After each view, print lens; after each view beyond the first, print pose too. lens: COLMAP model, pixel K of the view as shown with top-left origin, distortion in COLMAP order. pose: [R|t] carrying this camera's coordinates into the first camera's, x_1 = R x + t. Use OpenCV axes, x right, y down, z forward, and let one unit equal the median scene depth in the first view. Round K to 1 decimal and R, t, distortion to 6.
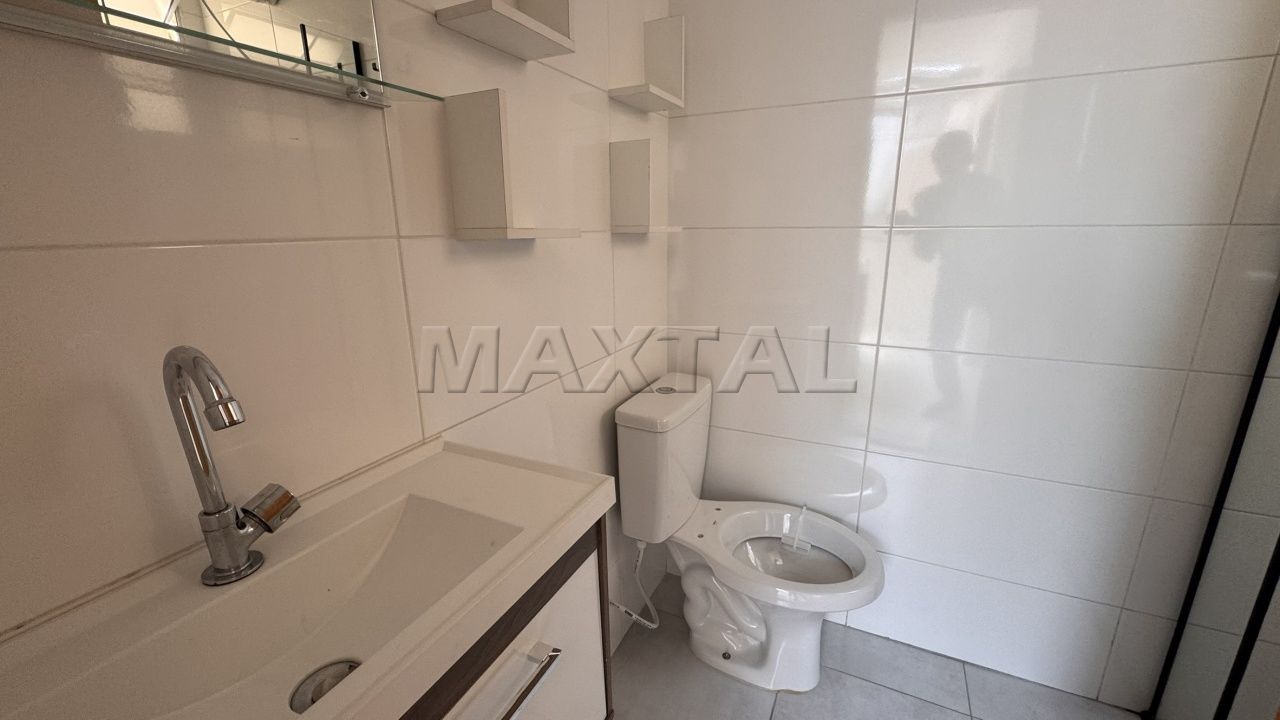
lens RADIAL K [[510.9, 0, 644.0], [0, 510.9, 359.8], [0, 0, 1]] dist [-0.001489, -0.000087]
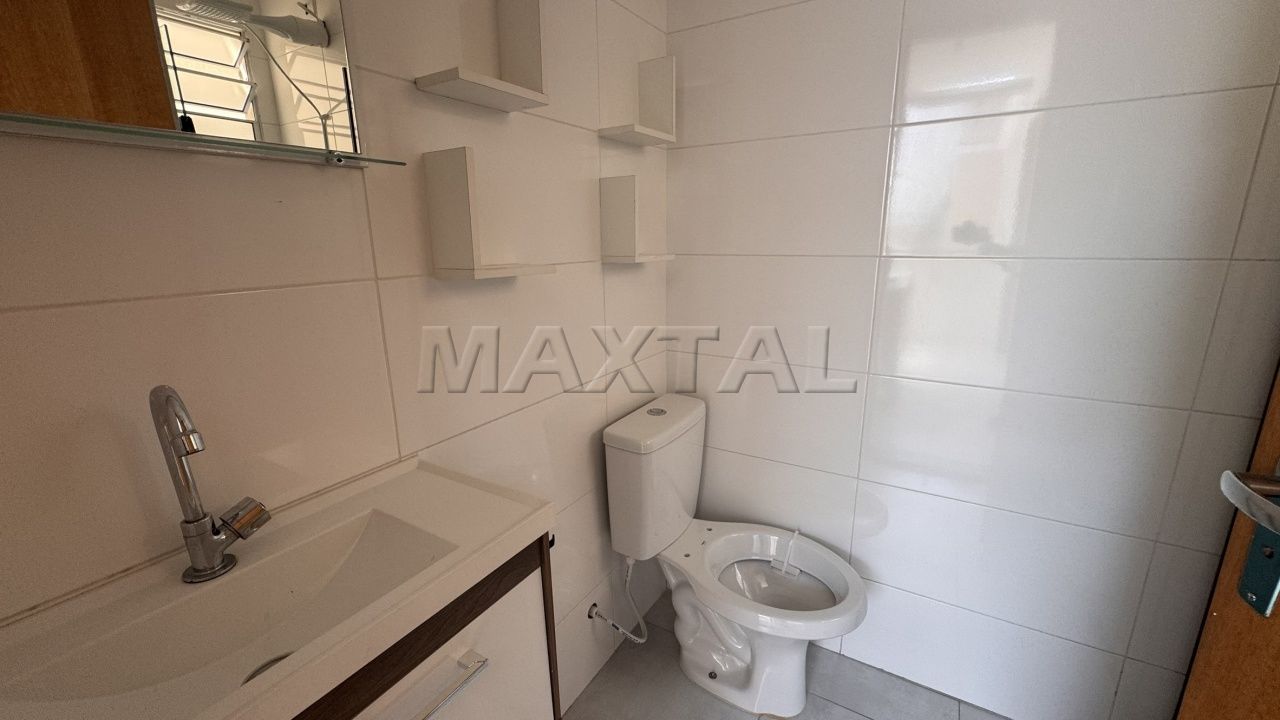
lens RADIAL K [[509.0, 0, 639.1], [0, 509.0, 360.8], [0, 0, 1]] dist [-0.001556, -0.000132]
pose [[0.995491, 0.020268, -0.092665, 0.118454], [-0.021819, 0.999638, -0.015763, -0.031531], [0.092312, 0.017714, 0.995573, -0.036719]]
